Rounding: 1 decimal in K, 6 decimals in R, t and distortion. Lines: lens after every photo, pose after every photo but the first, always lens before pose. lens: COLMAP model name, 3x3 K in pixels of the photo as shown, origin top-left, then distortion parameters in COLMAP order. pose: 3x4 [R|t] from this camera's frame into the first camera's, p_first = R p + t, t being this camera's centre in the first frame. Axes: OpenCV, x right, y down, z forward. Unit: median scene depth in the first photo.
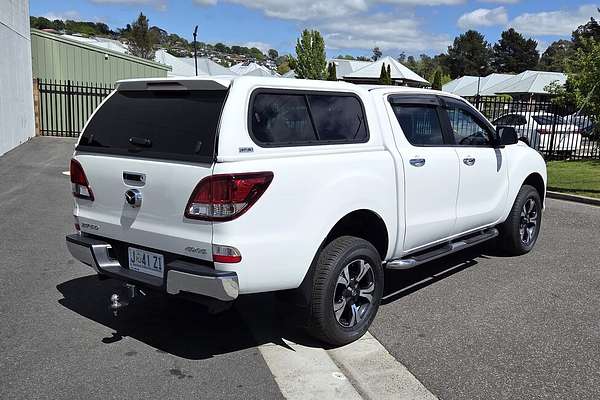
lens RADIAL K [[633.8, 0, 300.0], [0, 633.8, 200.0], [0, 0, 1]] dist [0.103121, 0.010300]
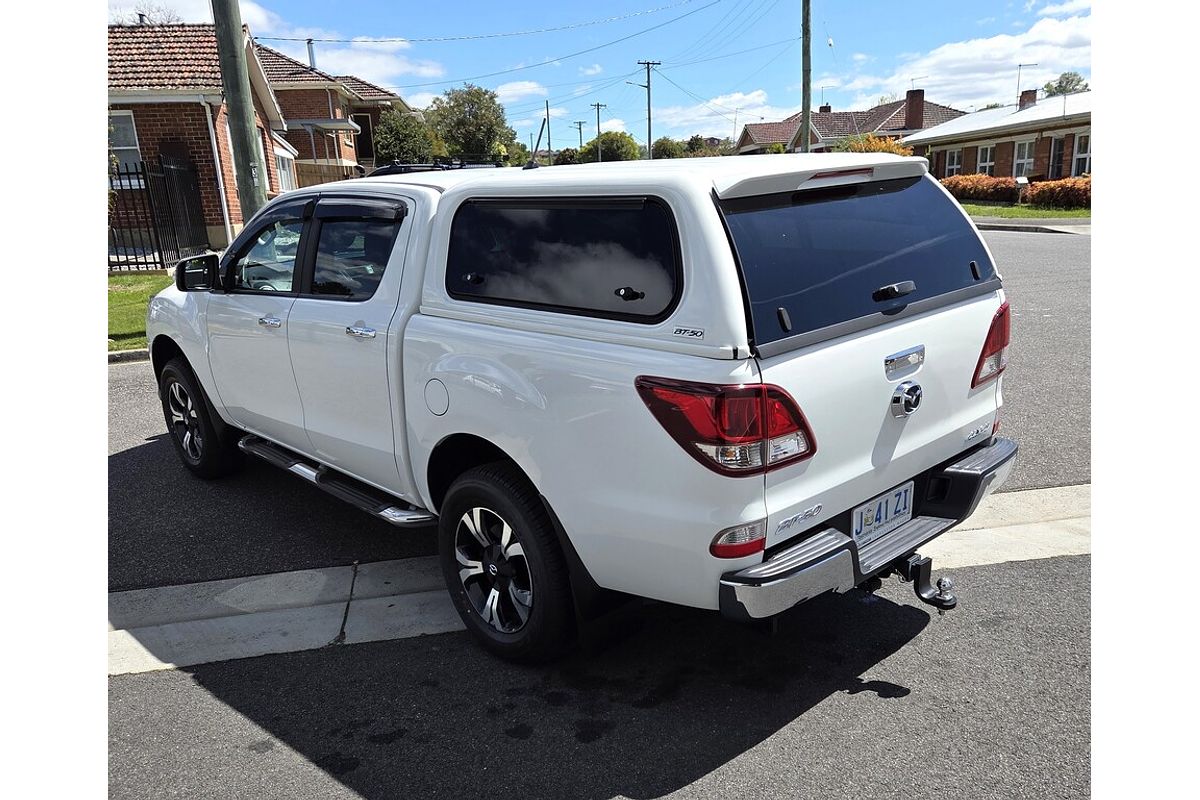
lens RADIAL K [[903.9, 0, 602.5], [0, 903.9, 419.4], [0, 0, 1]] dist [0.069802, -0.048616]
pose [[0.128261, -0.286973, 0.949313, -0.985756], [0.201730, 0.944757, 0.258340, -0.225128], [-0.971007, 0.158370, 0.179067, 1.098673]]
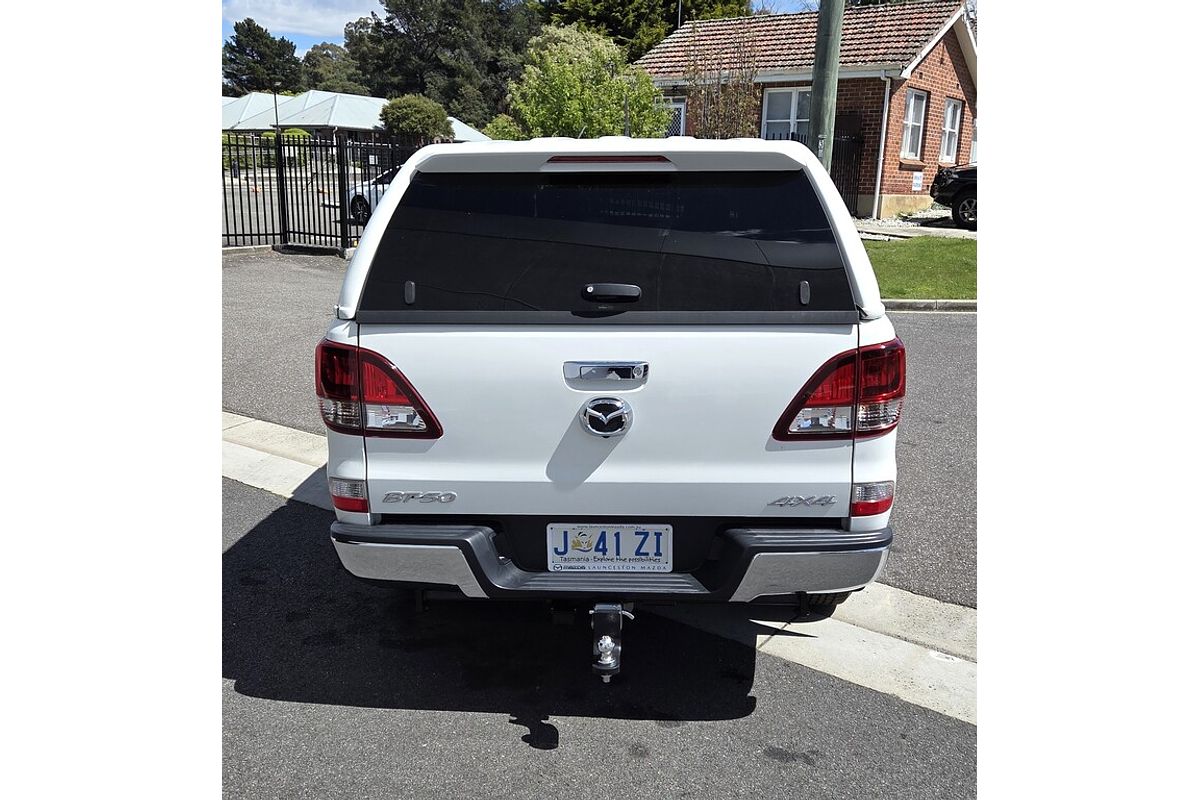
lens RADIAL K [[956.2, 0, 645.2], [0, 956.2, 352.1], [0, 0, 1]] dist [0.081513, -0.050226]
pose [[0.788843, -0.132908, 0.600051, -0.630395], [0.100196, 0.991086, 0.087801, -0.103529], [-0.606372, -0.009139, 0.795129, 0.441736]]
